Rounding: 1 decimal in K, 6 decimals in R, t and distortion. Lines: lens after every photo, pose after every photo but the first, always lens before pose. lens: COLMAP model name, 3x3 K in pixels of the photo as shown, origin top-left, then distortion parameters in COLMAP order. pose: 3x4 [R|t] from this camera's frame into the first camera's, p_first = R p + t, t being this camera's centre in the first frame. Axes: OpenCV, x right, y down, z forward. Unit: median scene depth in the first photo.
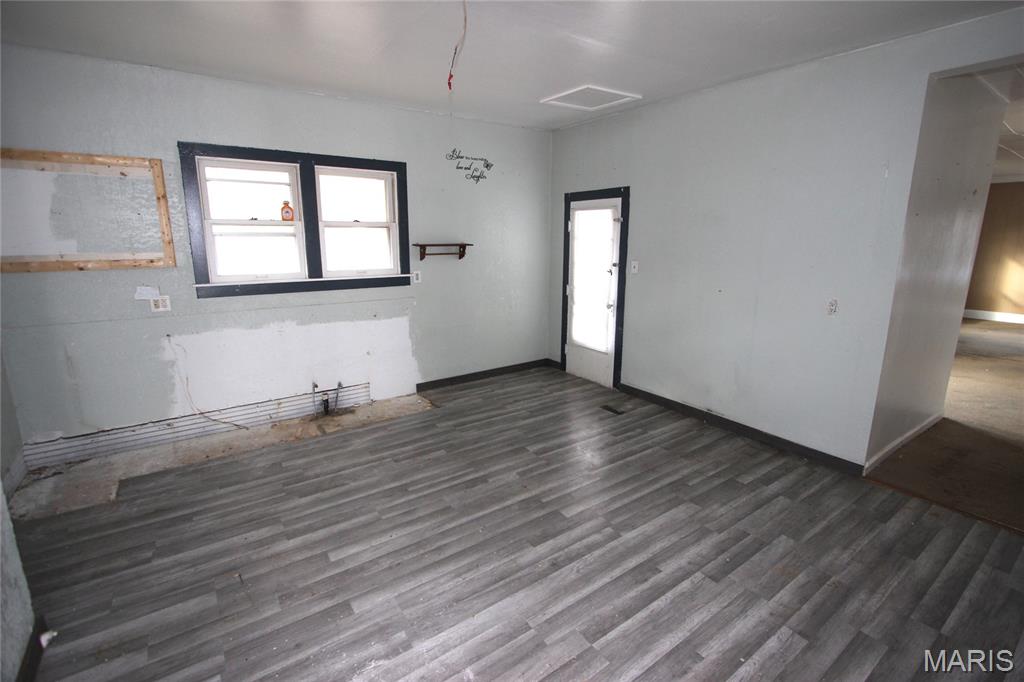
lens RADIAL K [[486.4, 0, 512.0], [0, 486.4, 341.0], [0, 0, 1]] dist [-0.021297, 0.000072]
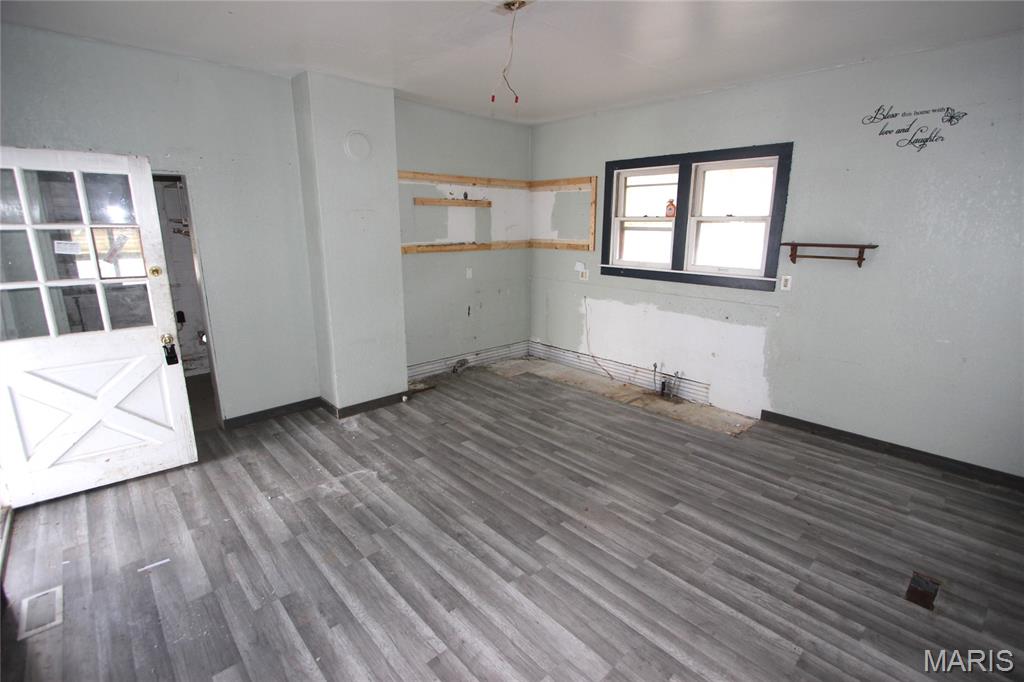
lens RADIAL K [[469.2, 0, 512.0], [0, 469.2, 341.0], [0, 0, 1]] dist [-0.018668, 0.000317]
pose [[0.113415, 0.234229, -0.965543, 0.616338], [-0.214834, 0.954605, 0.206340, -0.119535], [0.970043, 0.184029, 0.158587, 0.528188]]
